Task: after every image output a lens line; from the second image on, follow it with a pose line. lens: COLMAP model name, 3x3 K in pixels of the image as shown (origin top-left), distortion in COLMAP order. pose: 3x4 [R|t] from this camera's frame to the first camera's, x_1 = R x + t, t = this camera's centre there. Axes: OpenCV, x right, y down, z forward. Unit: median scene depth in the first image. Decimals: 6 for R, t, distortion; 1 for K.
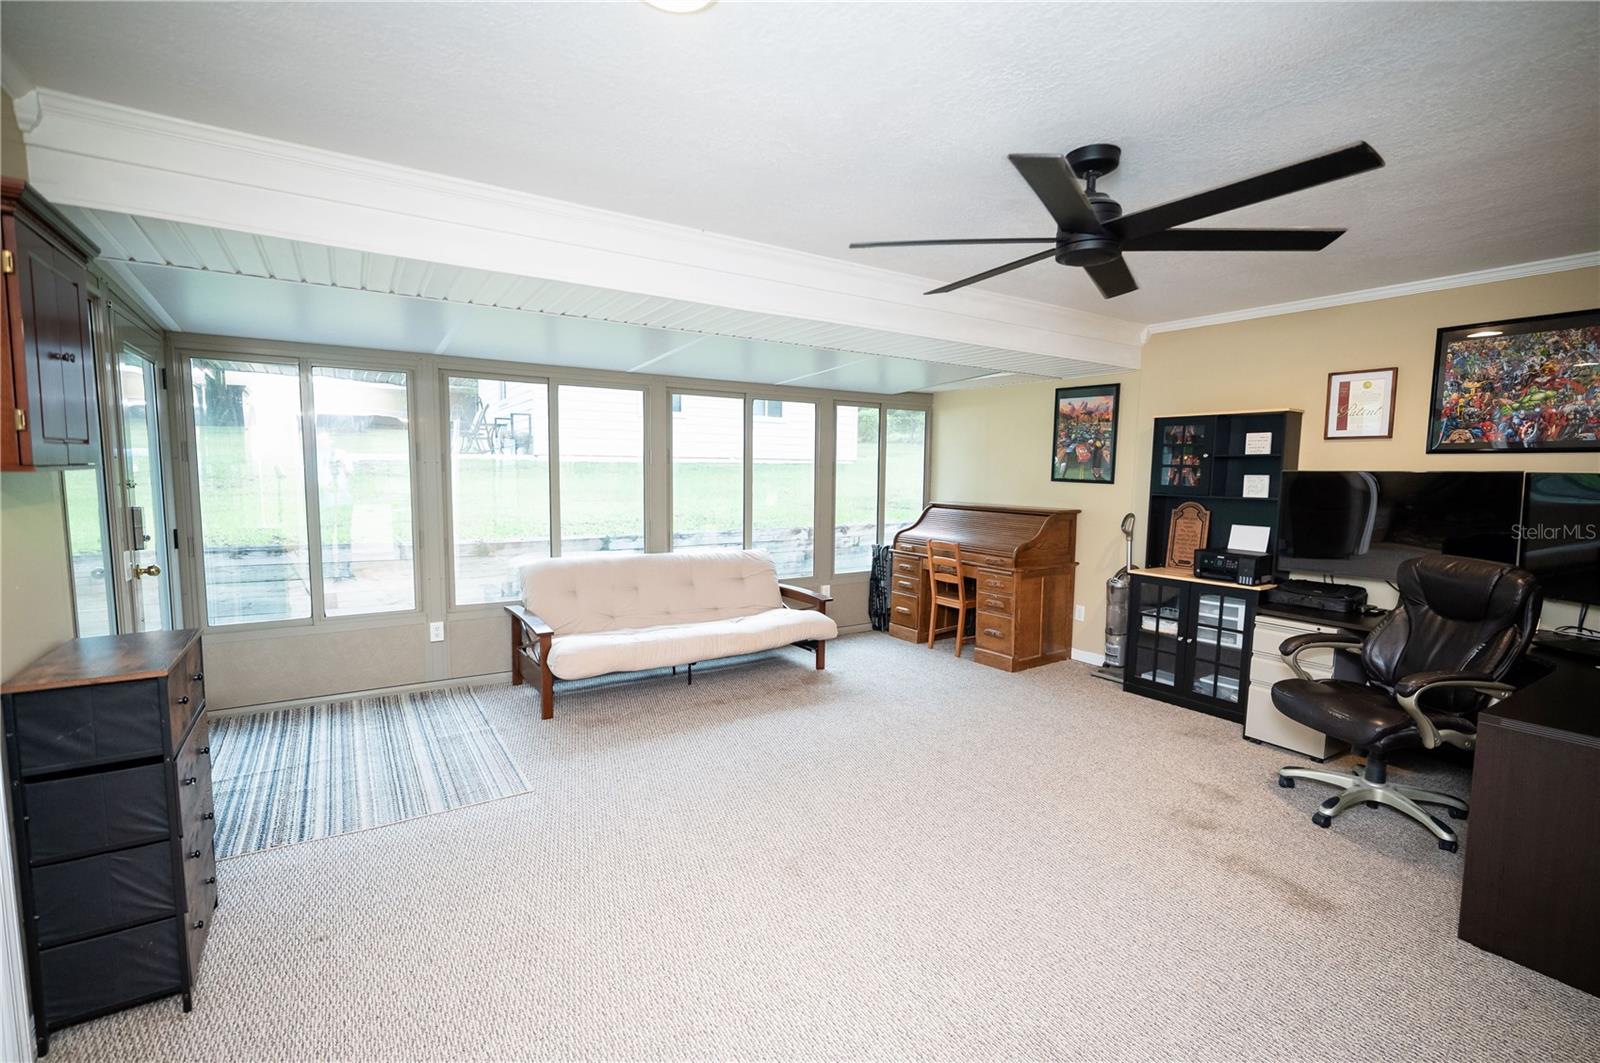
lens RADIAL K [[724.5, 0, 799.3], [0, 724.5, 531.1], [0, 0, 1]] dist [-0.005076, 0.002676]
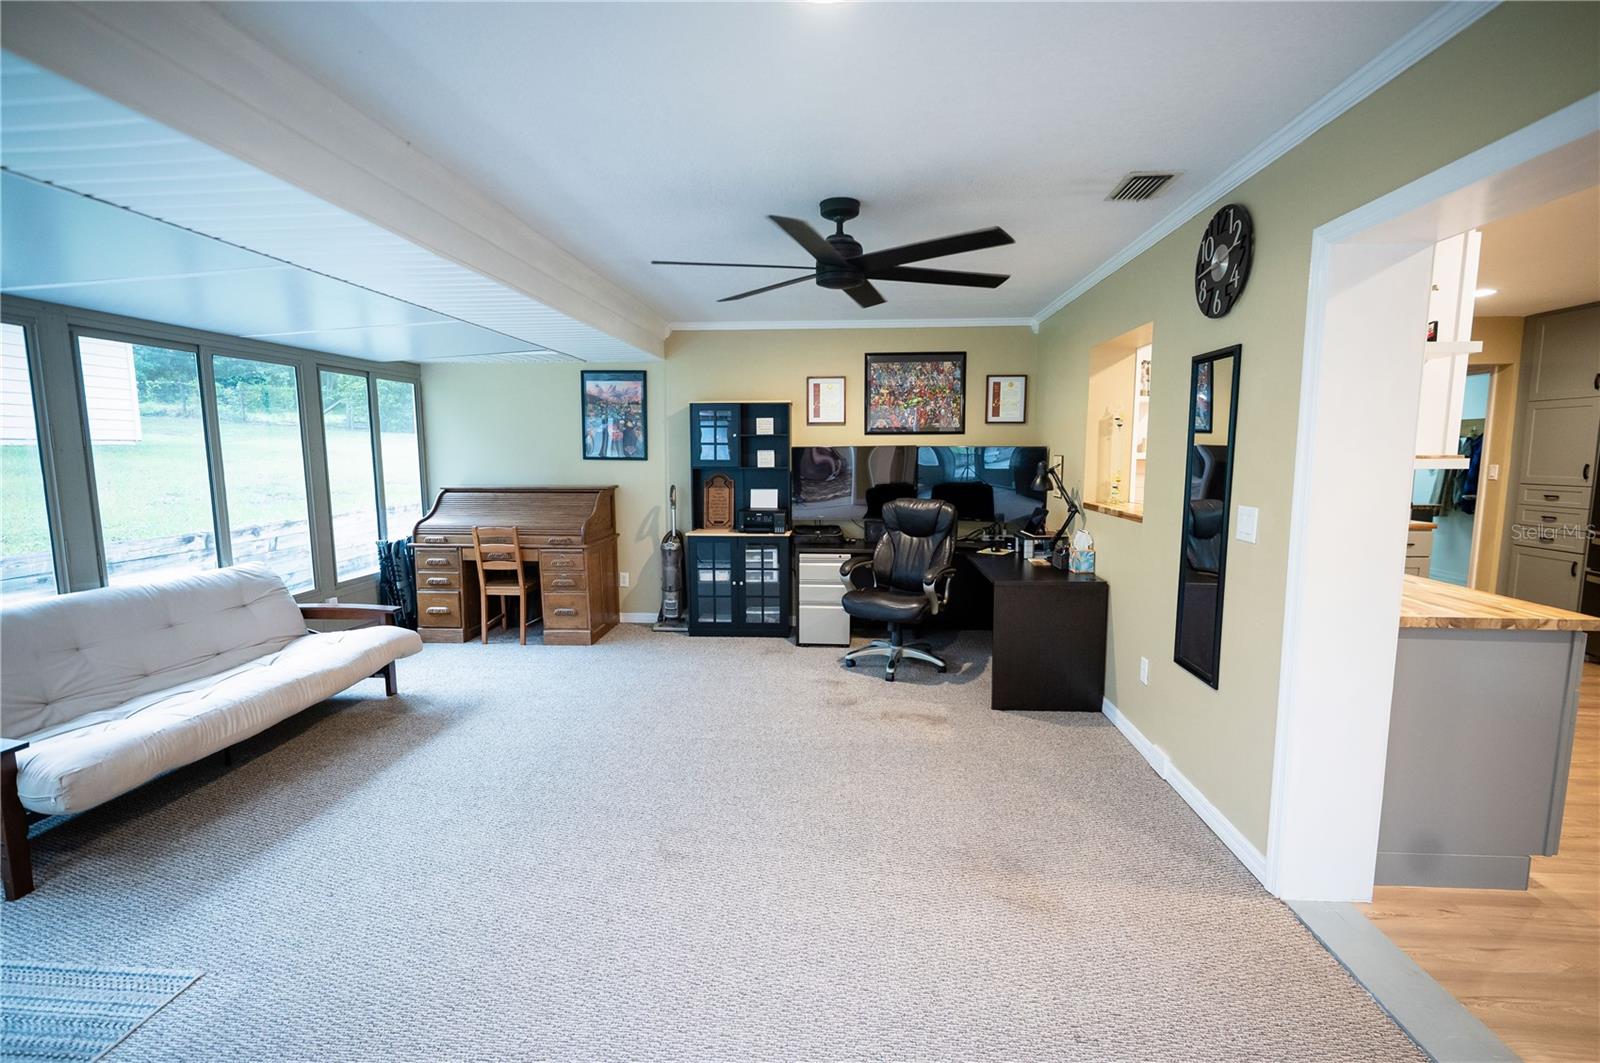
lens RADIAL K [[724.5, 0, 805.3], [0, 724.5, 528.7], [0, 0, 1]] dist [-0.005076, 0.002676]
pose [[0.601316, -0.101541, 0.792533, -0.326472], [0.079915, 0.994561, 0.066792, -0.015302], [-0.795005, 0.023172, 0.606161, 0.125084]]
